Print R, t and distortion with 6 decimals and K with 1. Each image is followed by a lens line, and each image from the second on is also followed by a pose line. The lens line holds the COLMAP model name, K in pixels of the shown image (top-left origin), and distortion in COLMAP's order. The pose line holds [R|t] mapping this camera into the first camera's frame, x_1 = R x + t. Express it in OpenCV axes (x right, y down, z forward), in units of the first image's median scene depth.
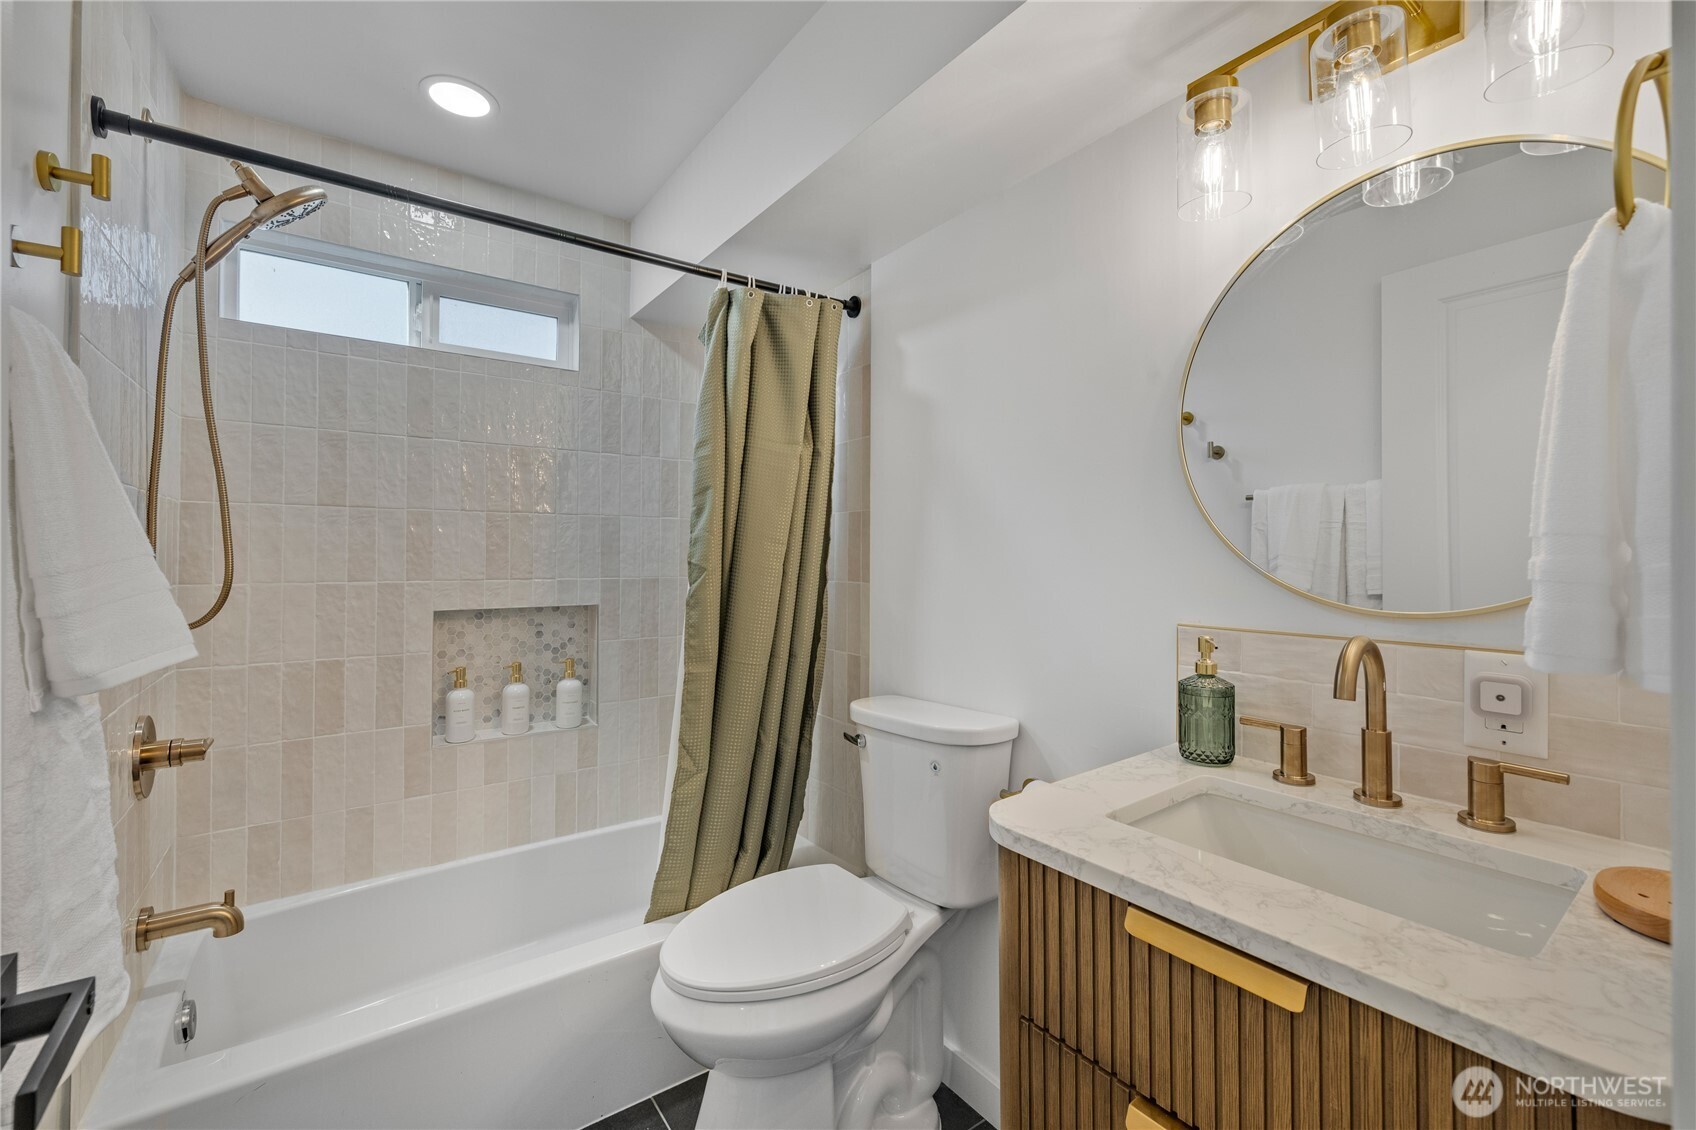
lens RADIAL K [[725.7, 0, 854.6], [0, 725.7, 554.1], [0, 0, 1]] dist [-0.000169, 0.000414]
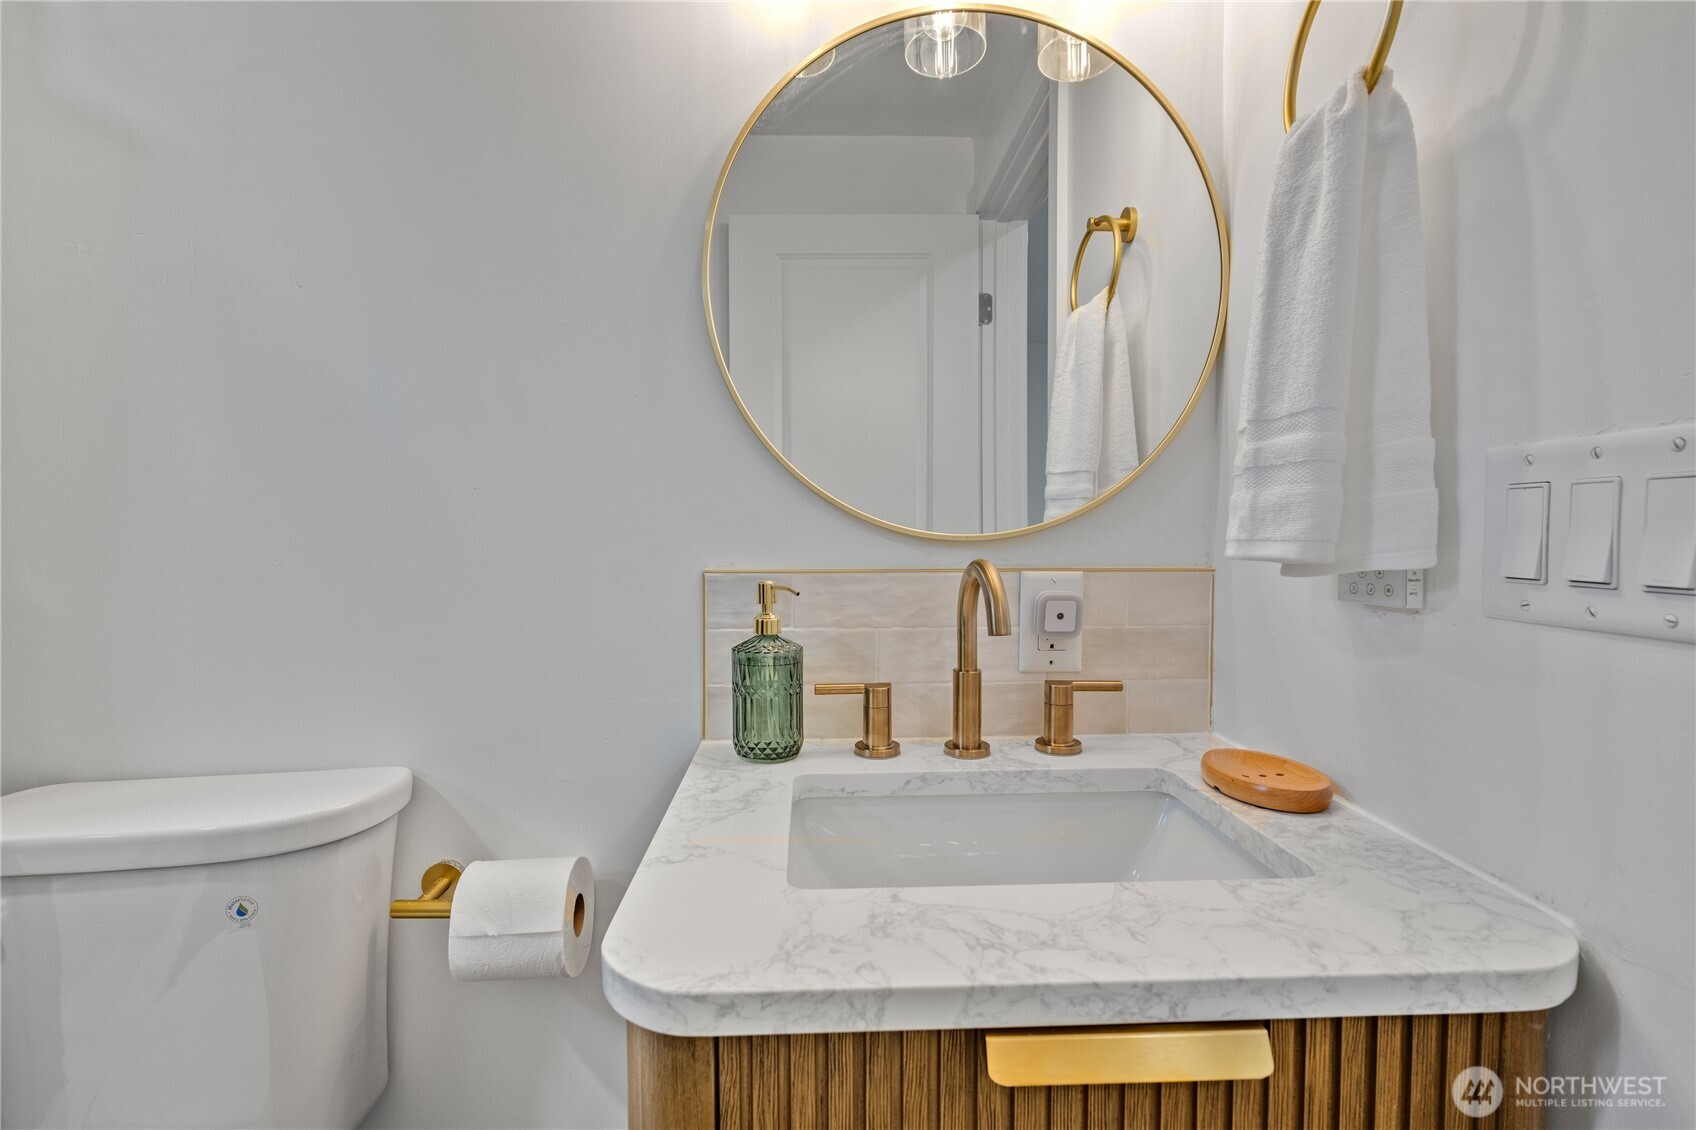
lens RADIAL K [[790.4, 0, 847.4], [0, 790.4, 566.0], [0, 0, 1]] dist [0.003273, 0.000456]
pose [[0.557280, -0.036139, 0.829538, -0.139309], [0.006882, 0.999219, 0.038908, 0.084378], [-0.830296, -0.015974, 0.557093, 0.624921]]
